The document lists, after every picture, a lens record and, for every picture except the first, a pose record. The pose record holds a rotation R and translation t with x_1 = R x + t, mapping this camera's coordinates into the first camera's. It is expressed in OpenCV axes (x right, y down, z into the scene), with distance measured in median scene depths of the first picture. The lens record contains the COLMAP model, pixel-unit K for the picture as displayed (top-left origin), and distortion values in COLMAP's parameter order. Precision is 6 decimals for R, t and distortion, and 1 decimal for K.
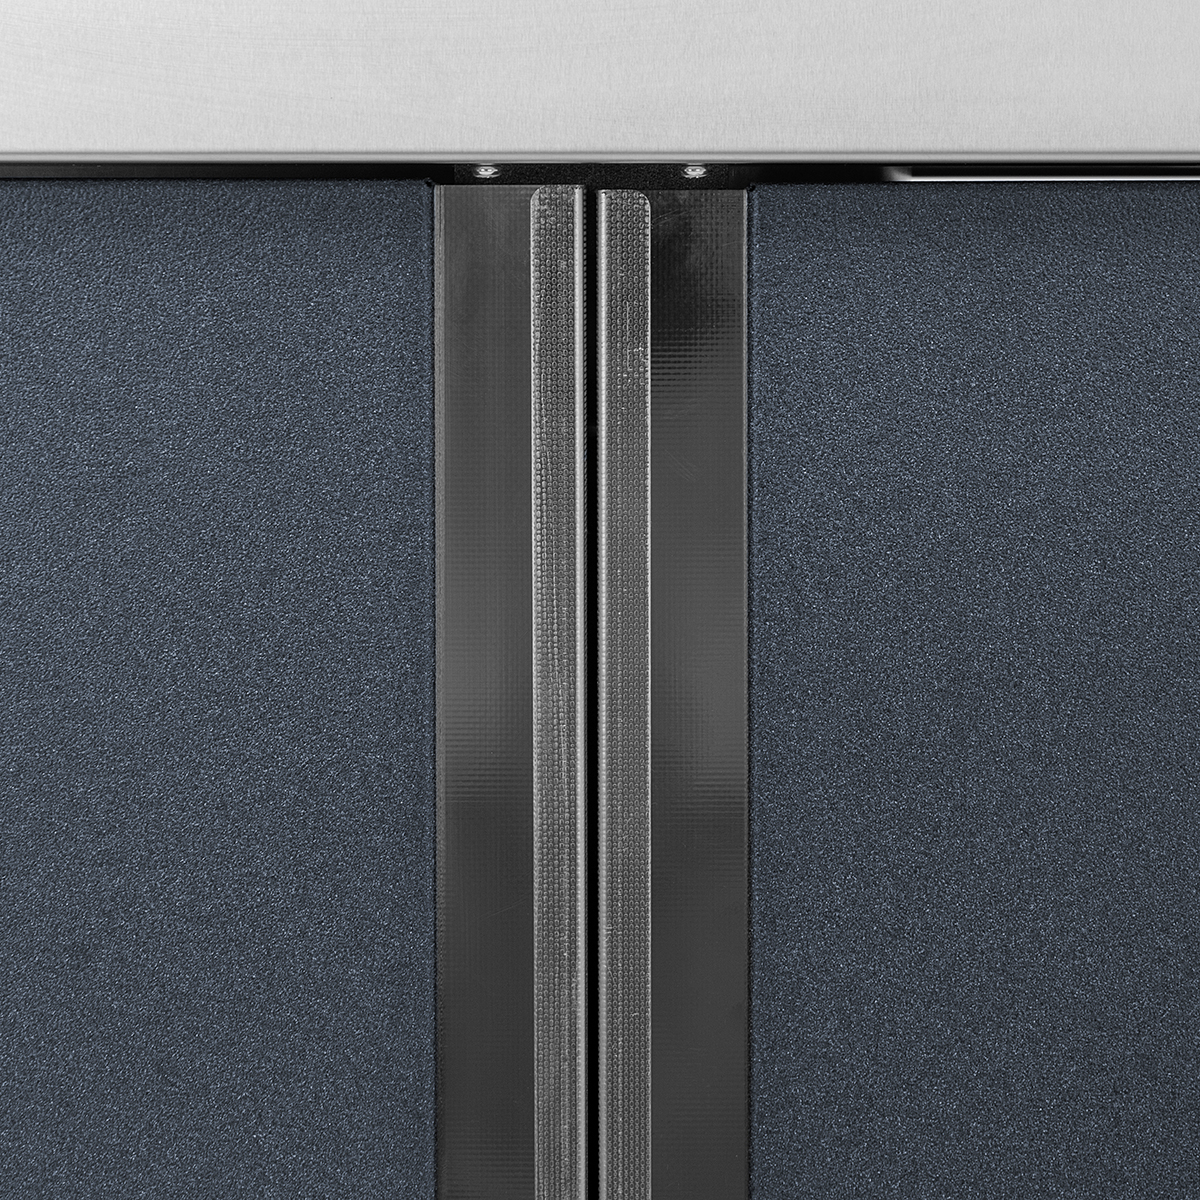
lens RADIAL K [[5934.9, 0, 600.0], [0, 5934.9, 600.0], [0, 0, 1]] dist [-0.052390, -0.141590]
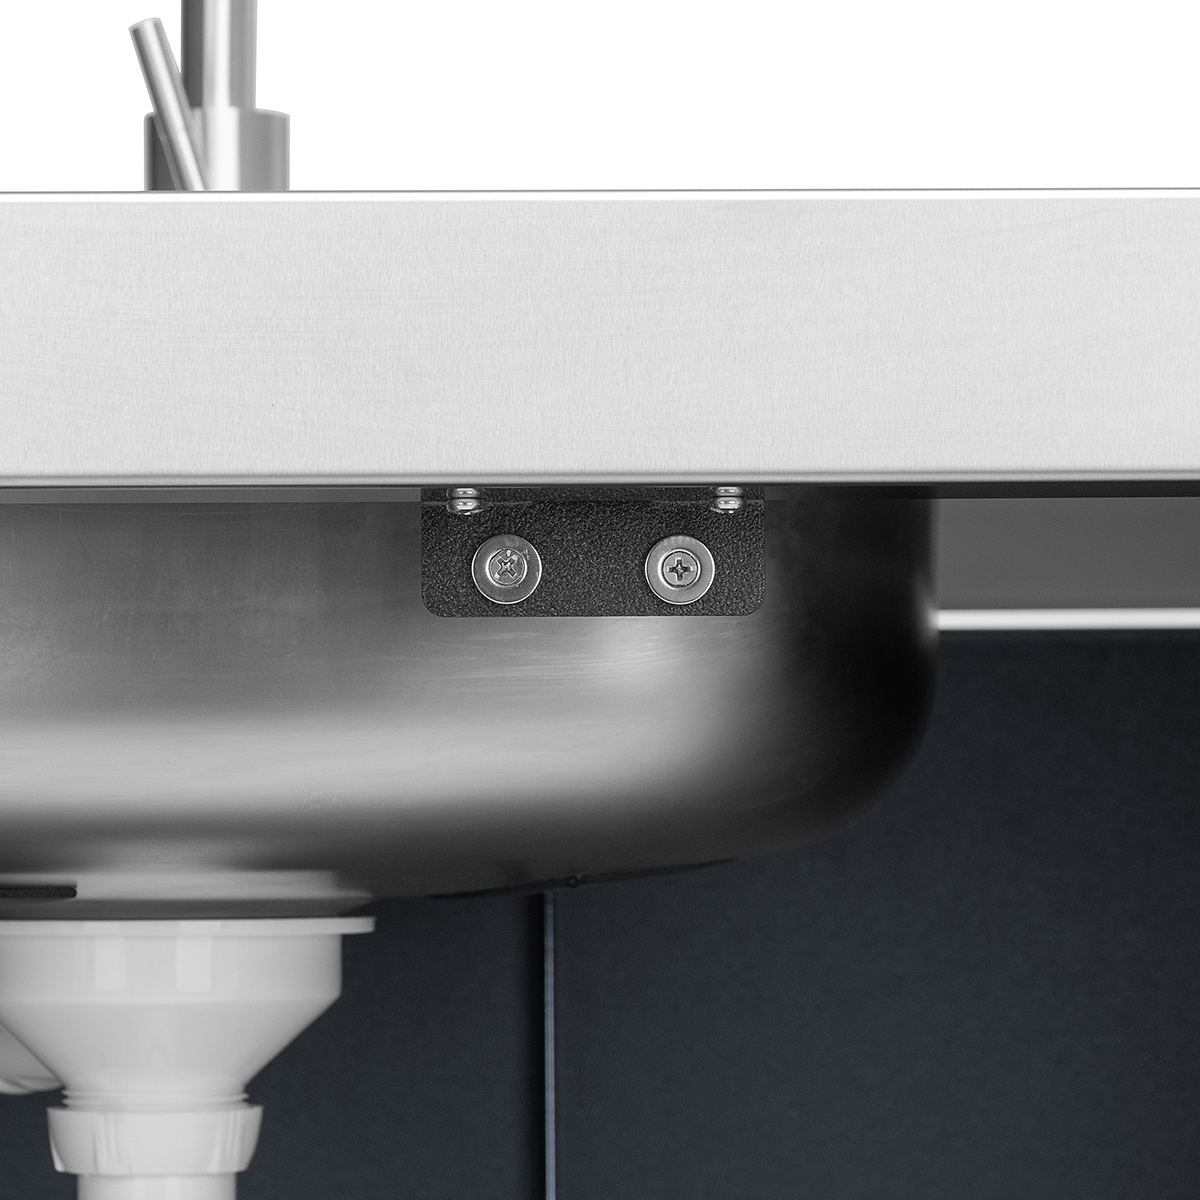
lens RADIAL K [[5934.9, 0, 600.0], [0, 5934.9, 600.0], [0, 0, 1]] dist [-0.052390, -0.141590]
pose [[0.999941, -0.005128, 0.009597, -0.009708], [0.005646, 0.998486, -0.054720, -0.015792], [-0.009302, 0.054771, 0.998456, 0.218104]]
